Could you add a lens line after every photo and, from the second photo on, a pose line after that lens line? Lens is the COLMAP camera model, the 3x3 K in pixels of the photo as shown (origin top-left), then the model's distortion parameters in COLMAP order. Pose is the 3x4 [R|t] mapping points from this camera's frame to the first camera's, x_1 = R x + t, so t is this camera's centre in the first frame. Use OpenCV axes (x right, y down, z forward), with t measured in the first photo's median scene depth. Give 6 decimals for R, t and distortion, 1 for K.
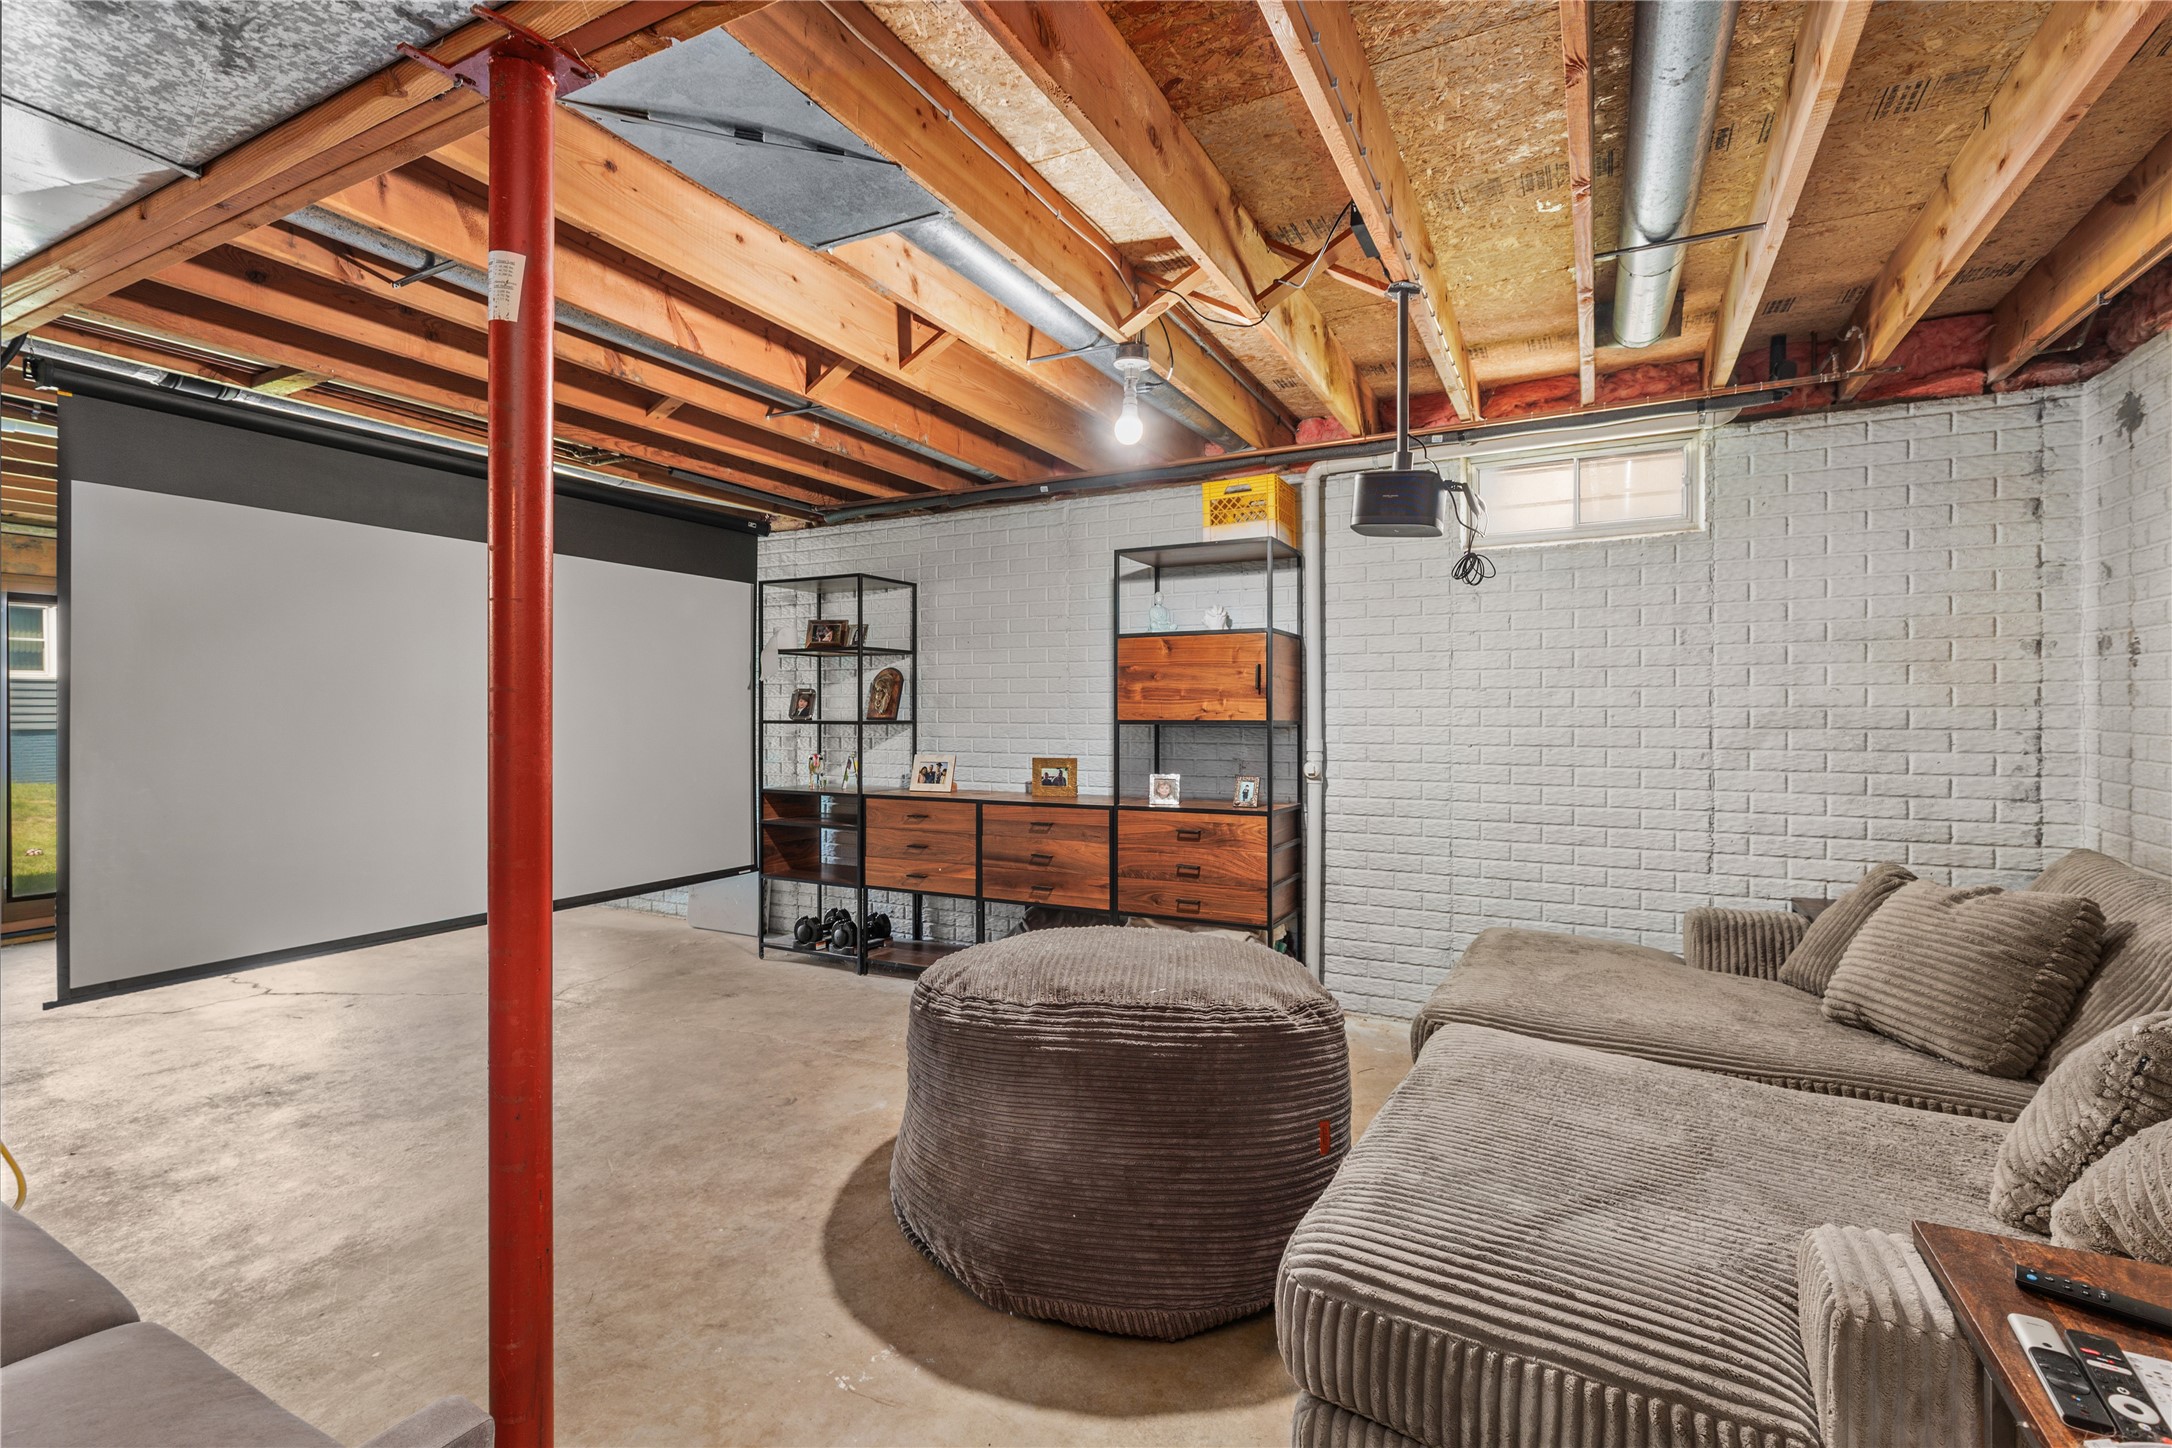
lens RADIAL K [[980.2, 0, 1097.0], [0, 980.2, 696.9], [0, 0, 1]] dist [0.031715, -0.000387]
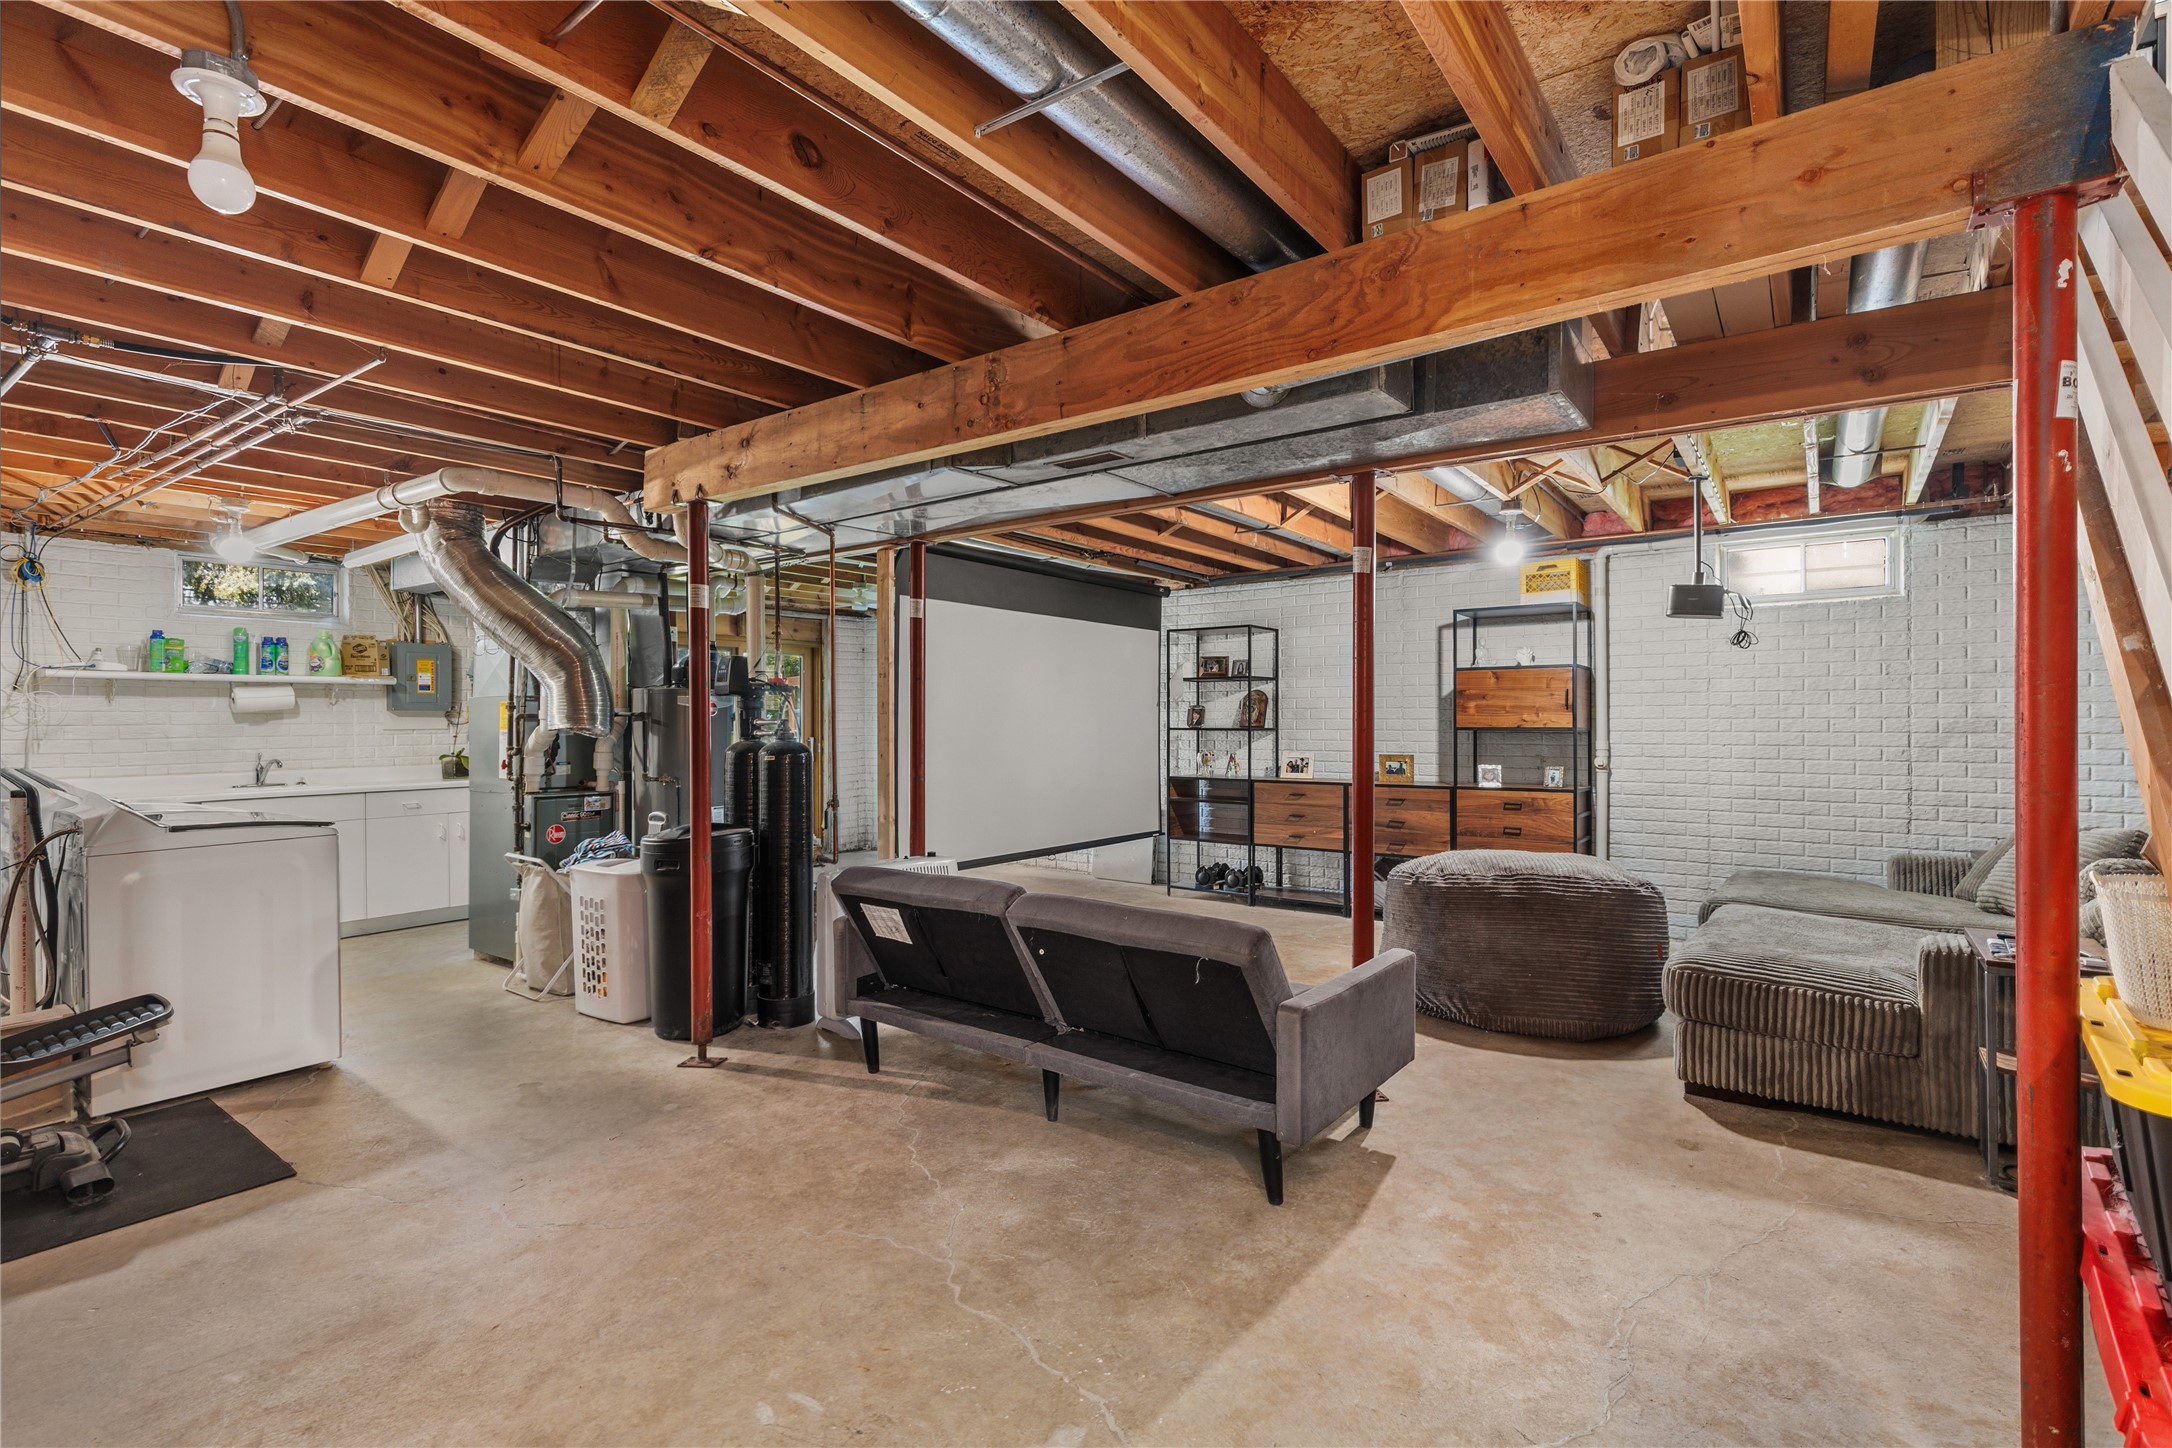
lens RADIAL K [[1008.5, 0, 1096.3], [0, 1008.5, 706.7], [0, 0, 1]] dist [0.024970, -0.000134]
pose [[0.988944, -0.002529, -0.148269, -0.293948], [0.002378, 0.999996, -0.001194, -0.006404], [0.148272, 0.000828, 0.988946, -0.578722]]
